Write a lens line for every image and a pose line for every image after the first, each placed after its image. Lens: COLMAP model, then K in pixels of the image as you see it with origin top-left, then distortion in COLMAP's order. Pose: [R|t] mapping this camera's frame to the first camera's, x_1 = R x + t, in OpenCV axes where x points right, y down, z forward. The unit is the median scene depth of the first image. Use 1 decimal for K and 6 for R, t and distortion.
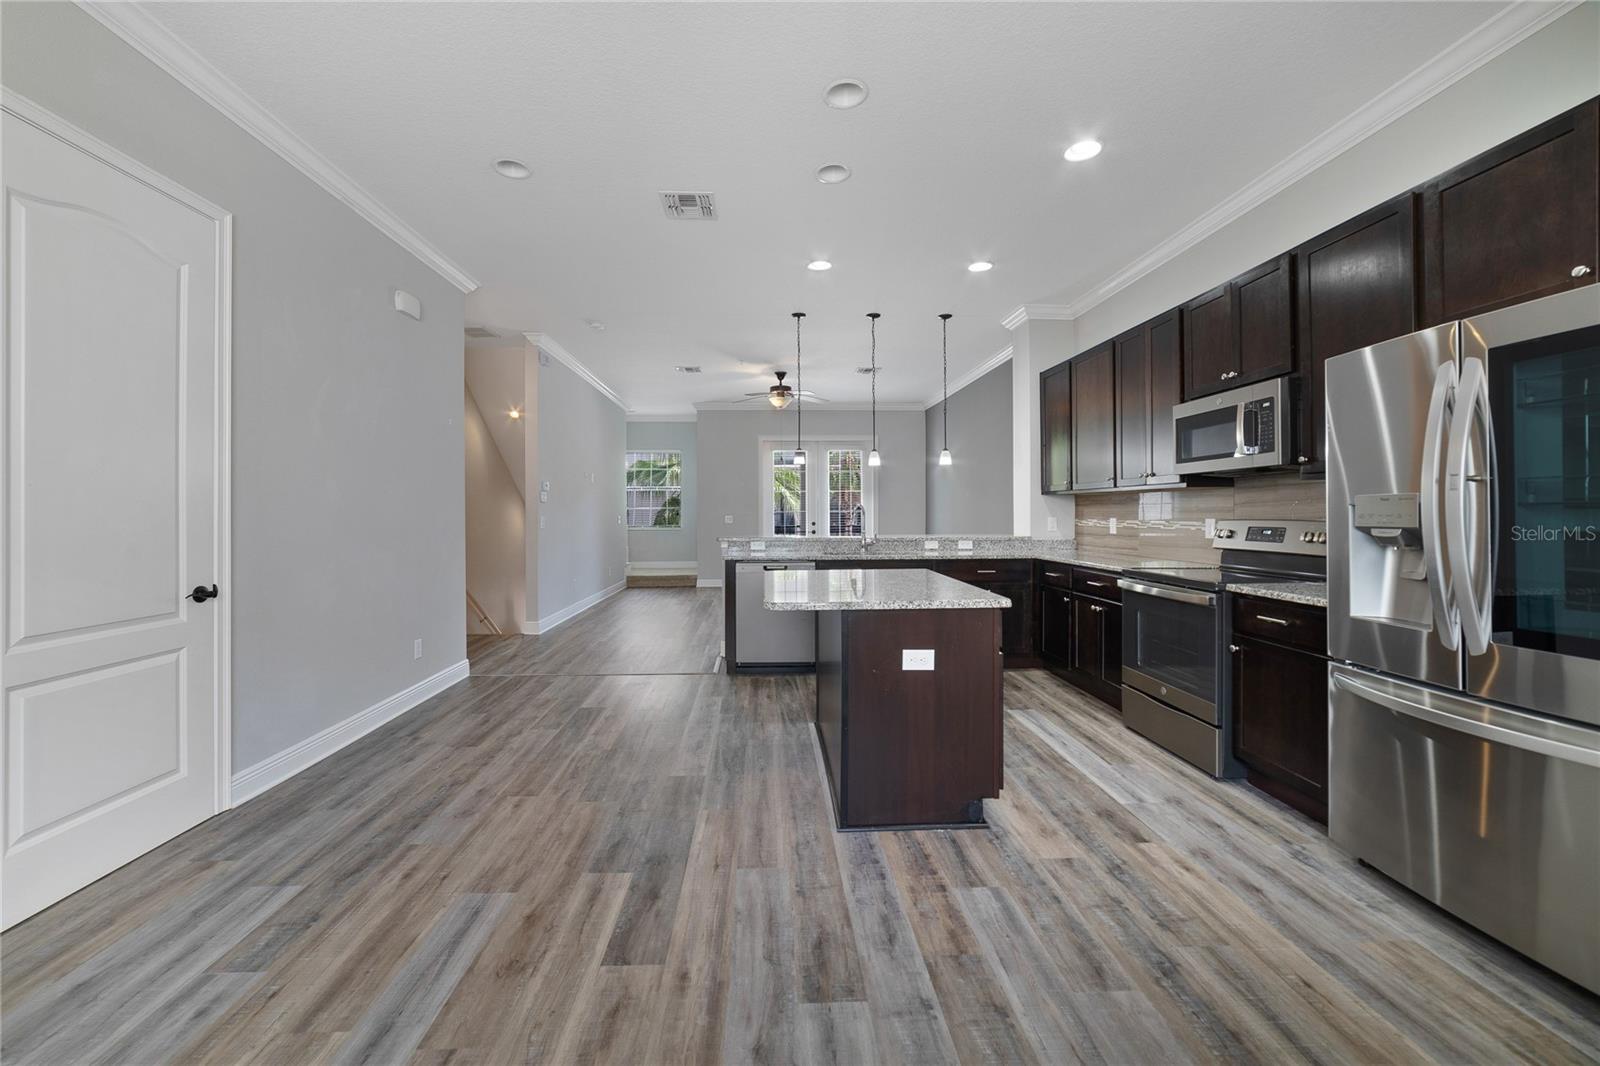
lens RADIAL K [[608.6, 0, 772.7], [0, 608.6, 509.1], [0, 0, 1]] dist [0.000302, 0.000051]
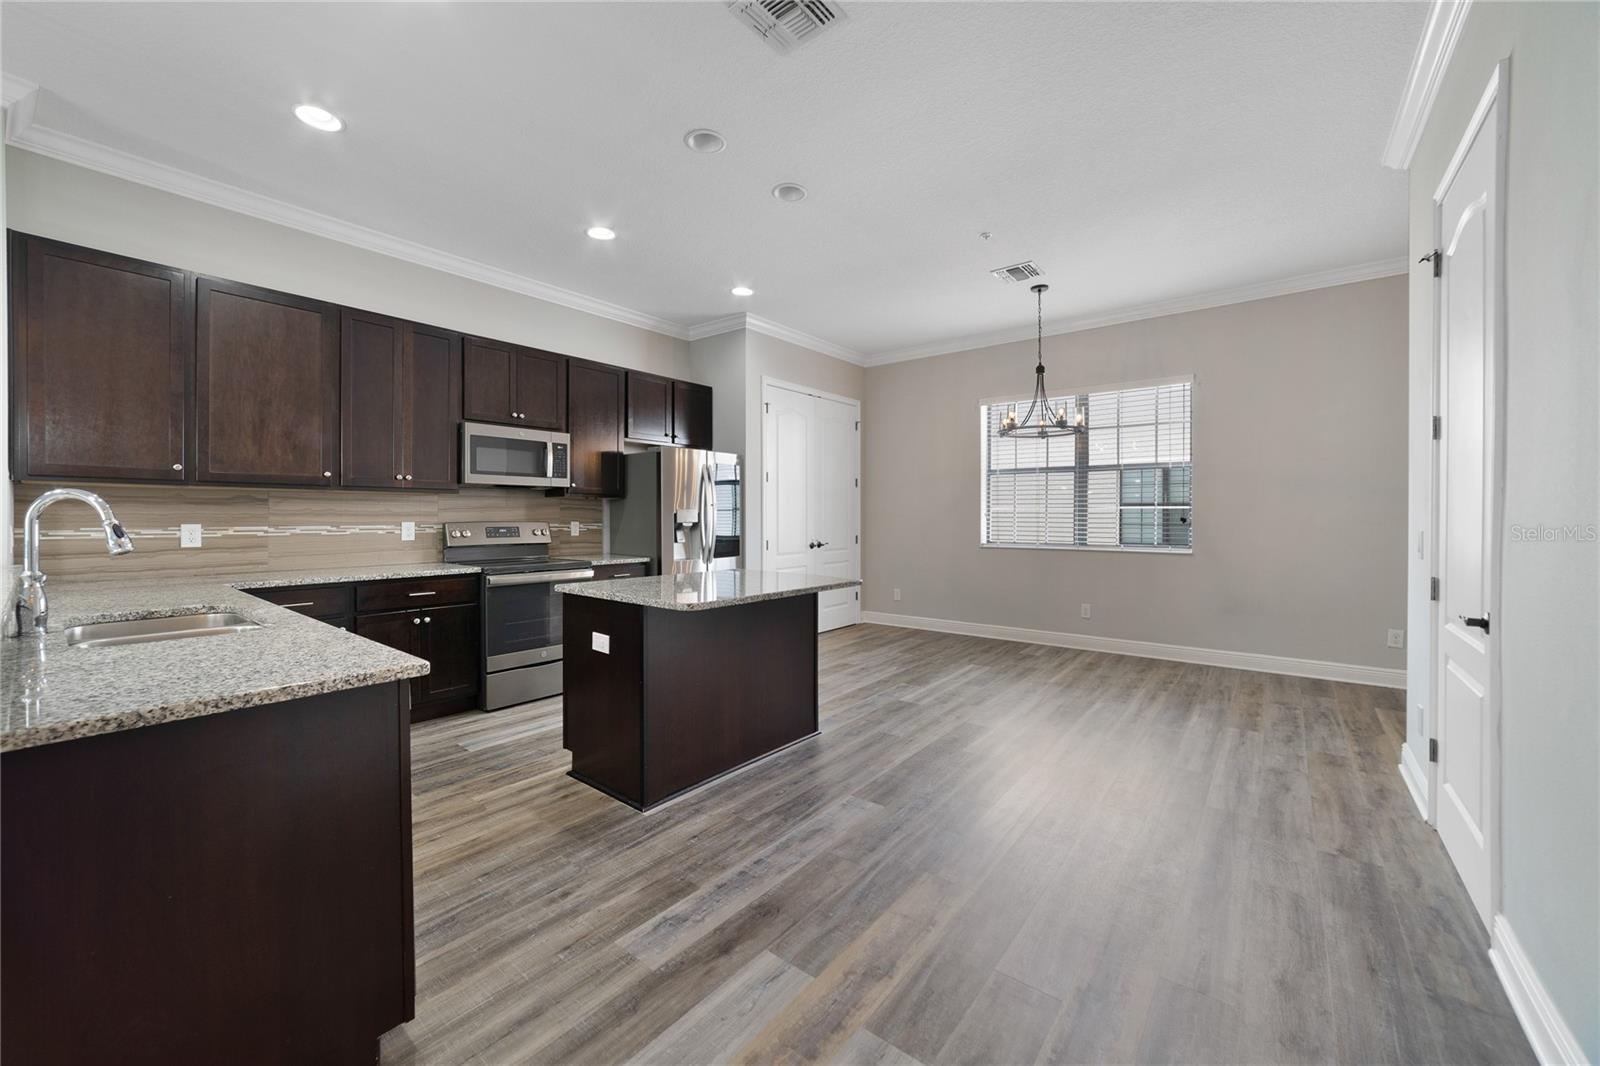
lens RADIAL K [[608.6, 0, 798.7], [0, 608.6, 523.4], [0, 0, 1]] dist [0.000302, 0.000051]
pose [[-0.768137, -0.003960, 0.640274, -0.669078], [-0.003793, 0.999991, 0.001635, 0.018311], [-0.640275, -0.001173, -0.768145, 1.831985]]
